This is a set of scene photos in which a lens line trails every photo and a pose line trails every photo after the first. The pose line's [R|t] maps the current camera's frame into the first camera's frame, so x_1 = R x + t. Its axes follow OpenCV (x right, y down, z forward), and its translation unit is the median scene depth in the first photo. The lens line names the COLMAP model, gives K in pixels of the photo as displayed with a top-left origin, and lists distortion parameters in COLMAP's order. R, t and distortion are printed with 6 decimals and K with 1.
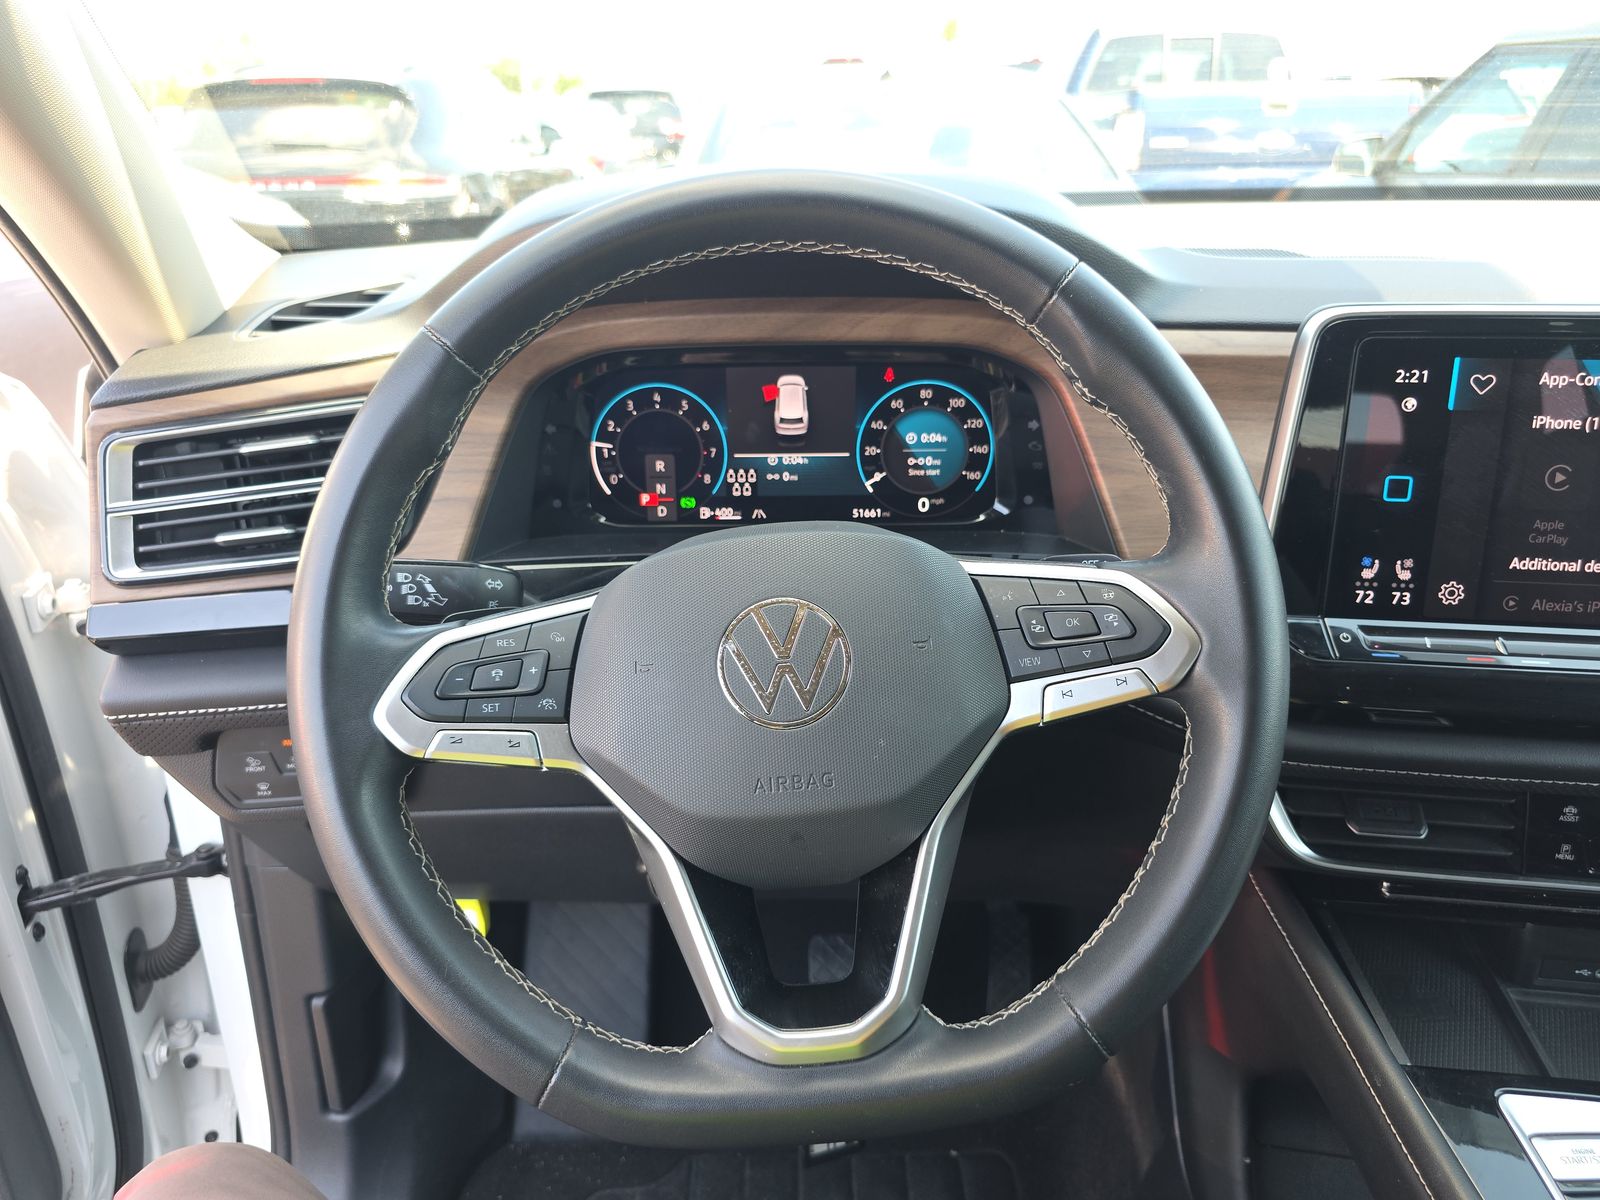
lens RADIAL K [[1071.4, 0, 800.7], [0, 1071.4, 596.9], [0, 0, 1]] dist [0.032328, -0.049398]
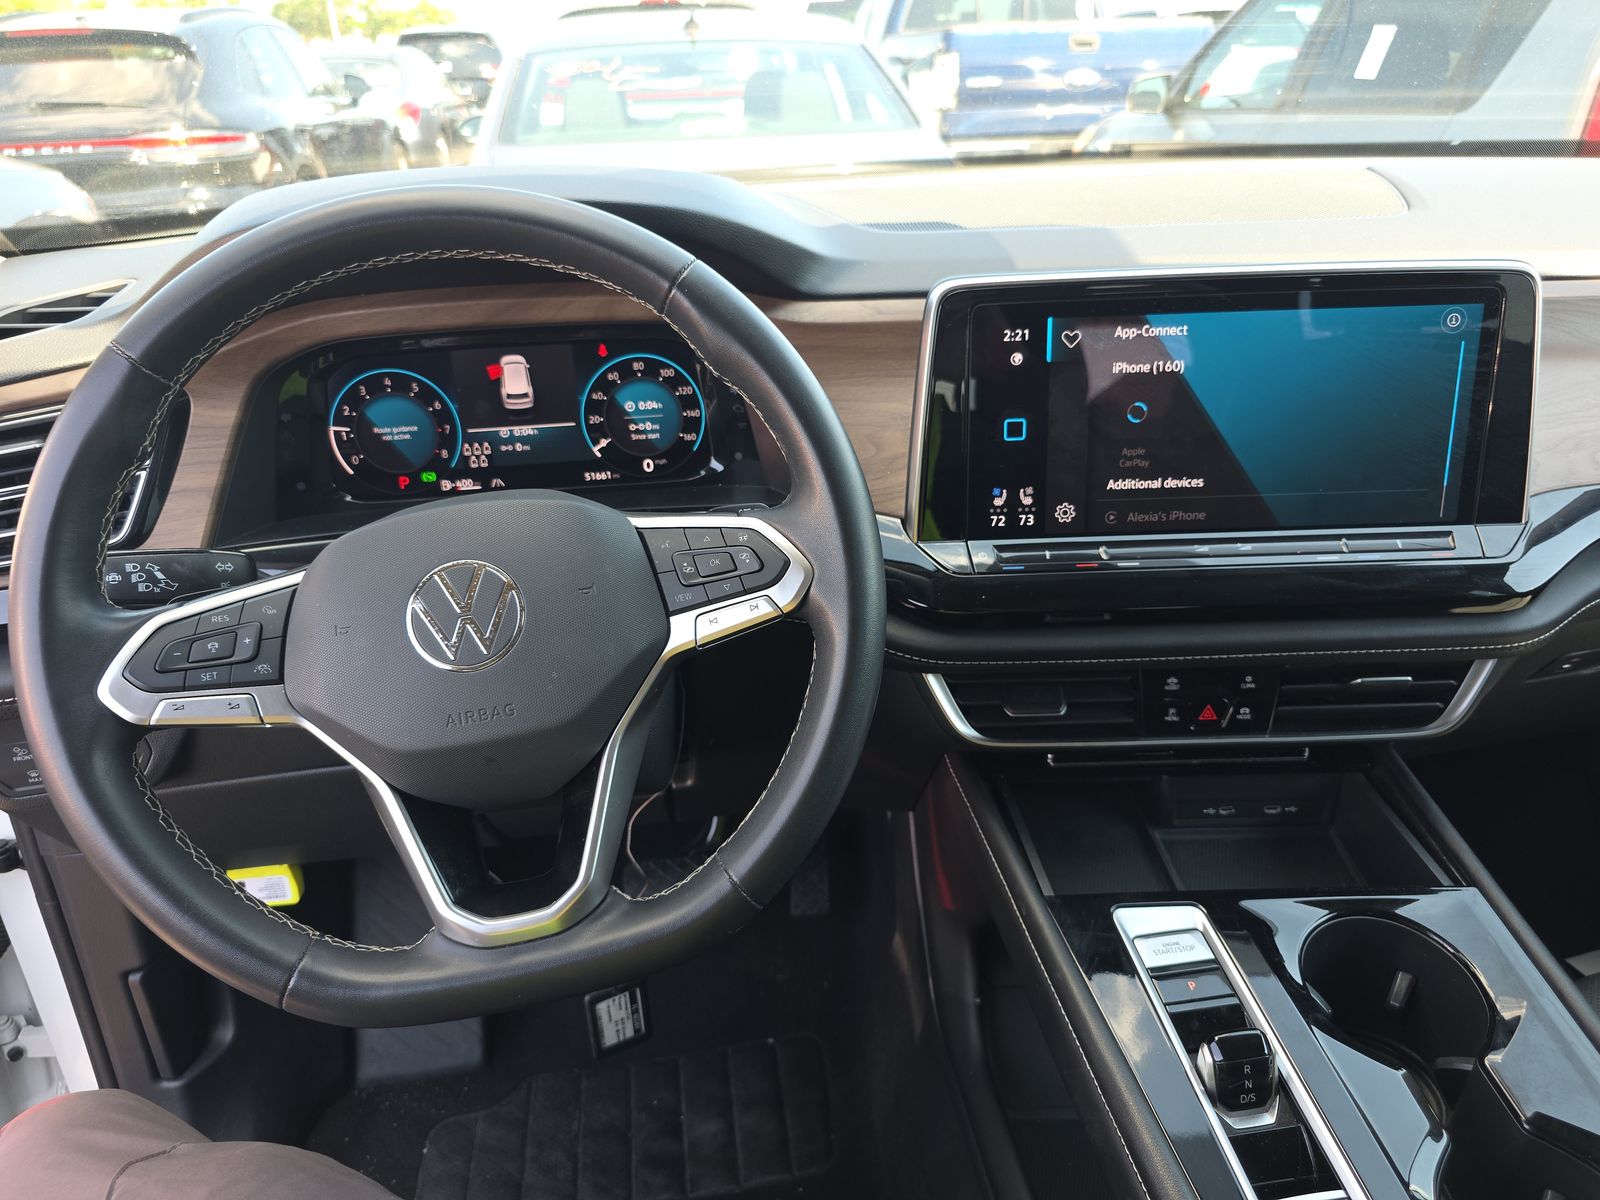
lens RADIAL K [[1052.2, 0, 800.0], [0, 1052.2, 600.0], [0, 0, 1]] dist [0.014993, -0.019613]
pose [[0.987625, -0.082393, 0.133446, 0.139825], [0.075439, 0.995556, 0.056363, 0.005043], [-0.137497, -0.045599, 0.989452, -0.141217]]
